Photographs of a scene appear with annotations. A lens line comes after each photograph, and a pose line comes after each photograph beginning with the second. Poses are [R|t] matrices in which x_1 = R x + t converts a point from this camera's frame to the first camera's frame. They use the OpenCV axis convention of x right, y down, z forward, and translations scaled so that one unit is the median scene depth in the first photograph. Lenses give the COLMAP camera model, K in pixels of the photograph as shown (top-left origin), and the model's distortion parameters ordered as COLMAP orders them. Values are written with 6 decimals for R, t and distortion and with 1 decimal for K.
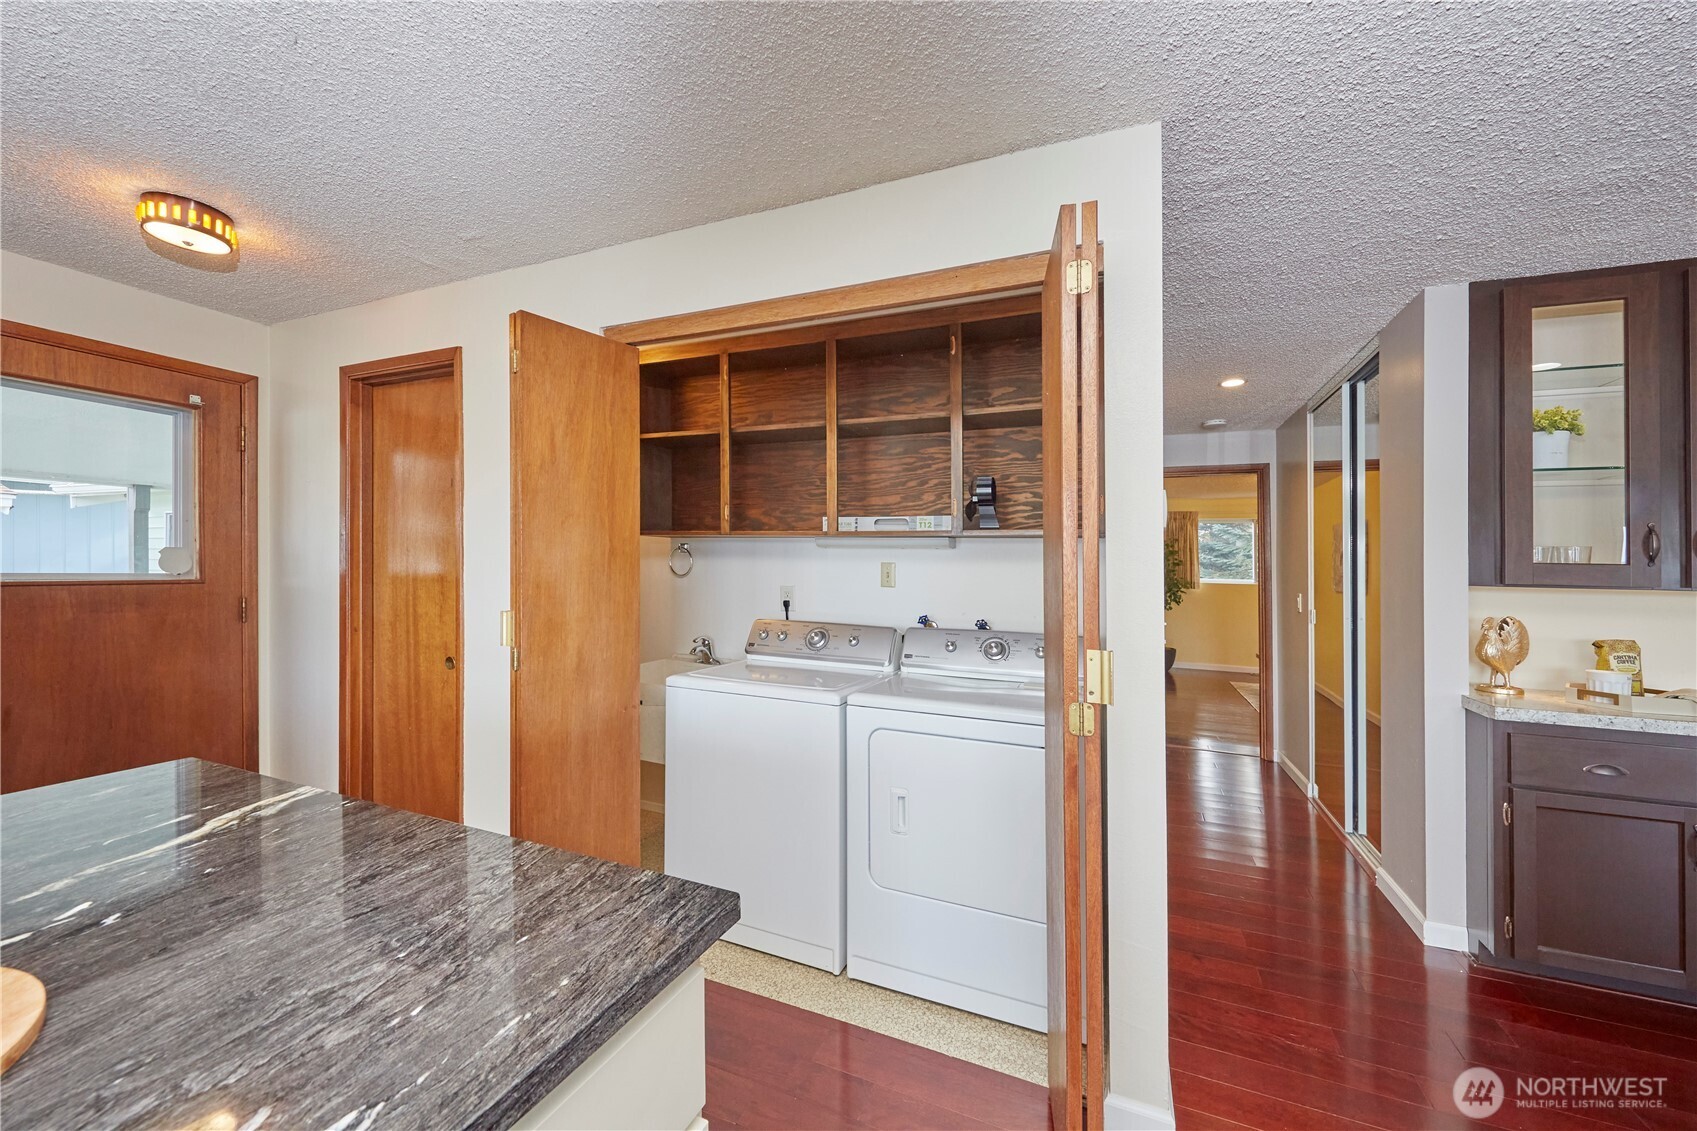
lens RADIAL K [[623.7, 0, 864.7], [0, 623.7, 564.7], [0, 0, 1]] dist [0.000897, -0.001825]
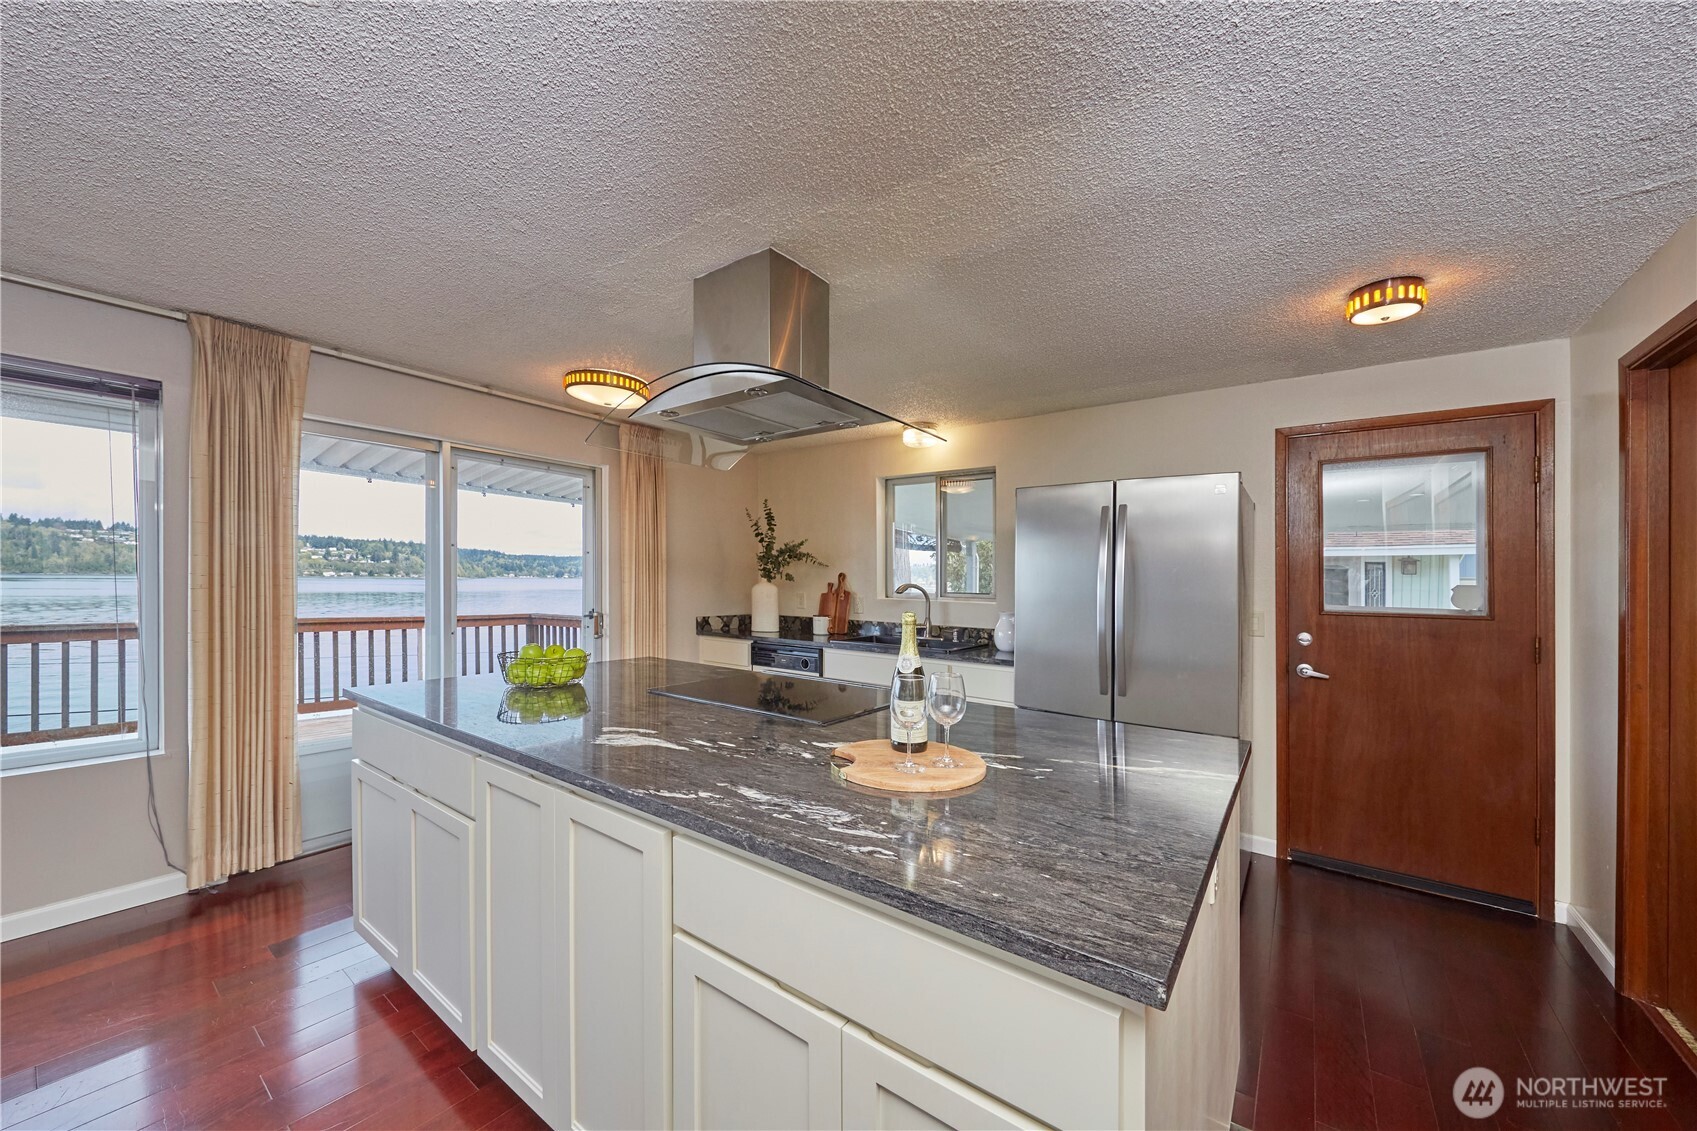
lens RADIAL K [[631.3, 0, 820.6], [0, 631.3, 586.6], [0, 0, 1]] dist [-0.000717, 0.000001]
pose [[-0.275053, -0.013950, -0.961328, 0.260826], [-0.017235, 0.999806, -0.009578, 0.005287], [0.961274, 0.013934, -0.275240, 0.274642]]
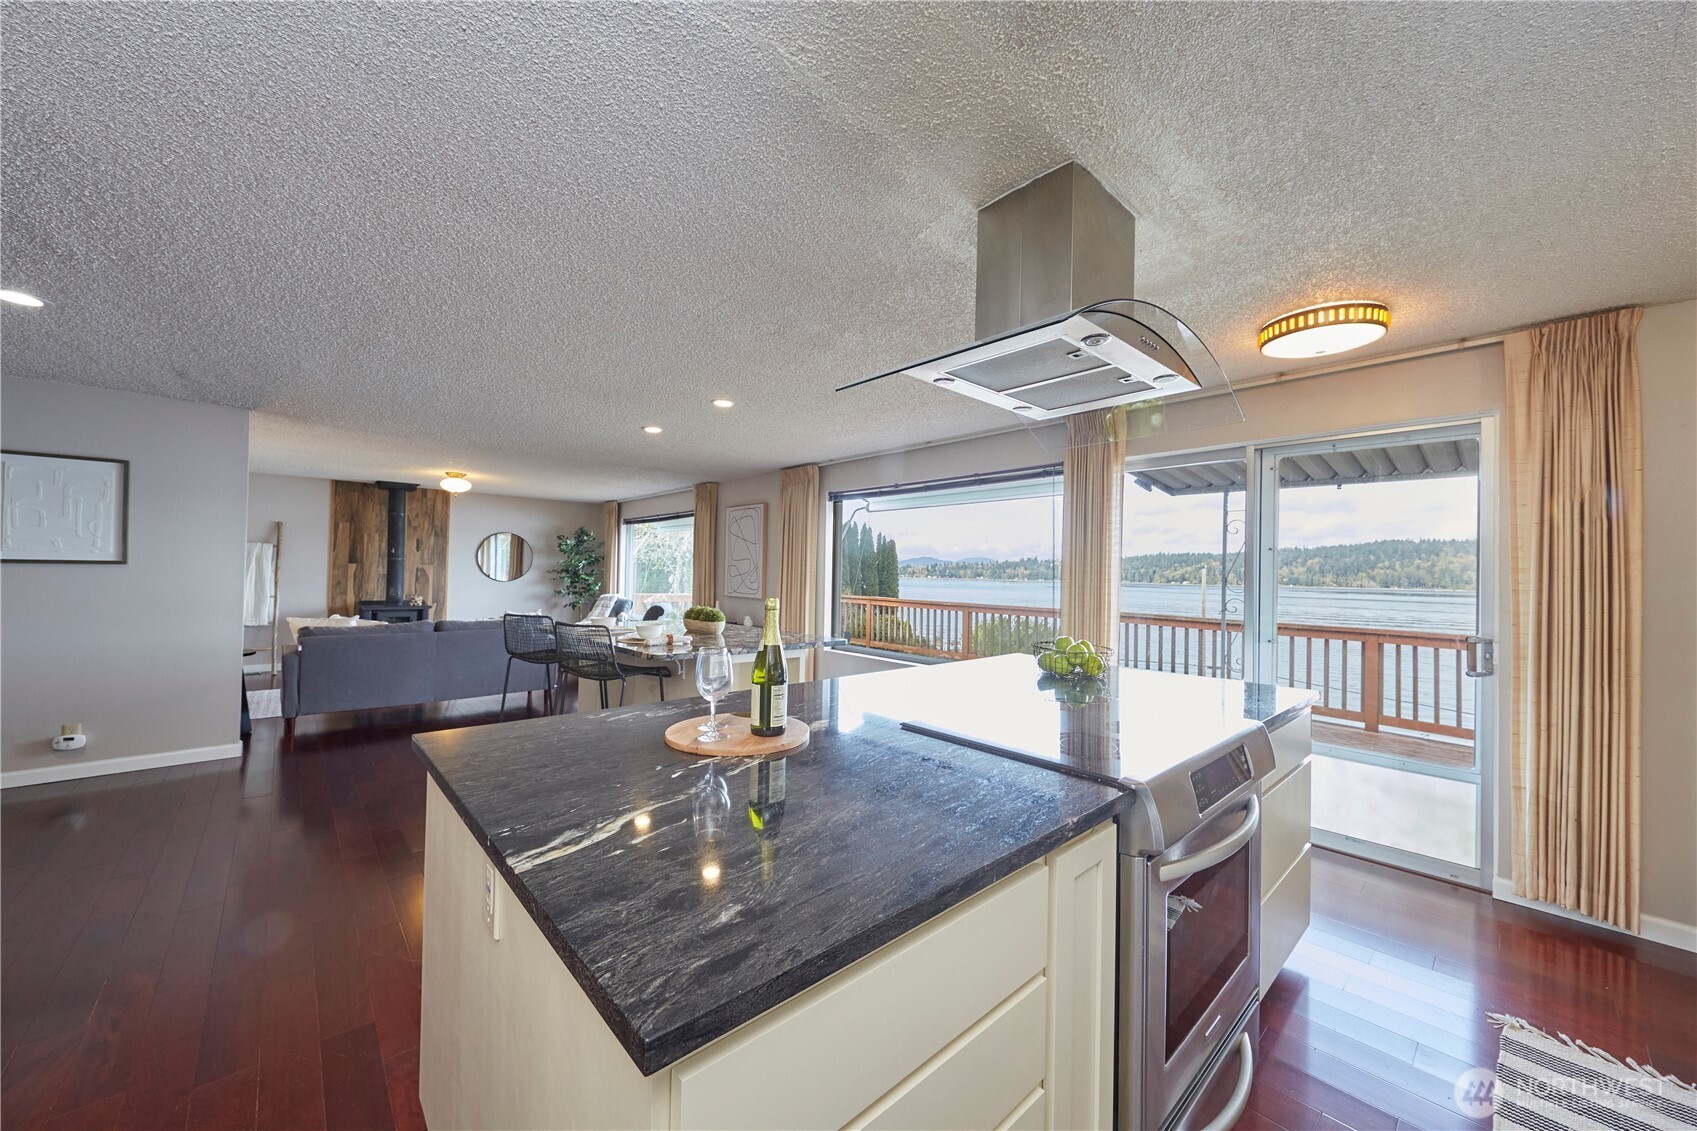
lens RADIAL K [[623.7, 0, 864.7], [0, 623.7, 564.7], [0, 0, 1]] dist [0.000897, -0.001825]
pose [[-0.905089, -0.029778, 0.424179, -0.783742], [-0.038075, 0.999213, -0.011096, -0.008074], [-0.423515, -0.026193, -0.905511, 0.751865]]
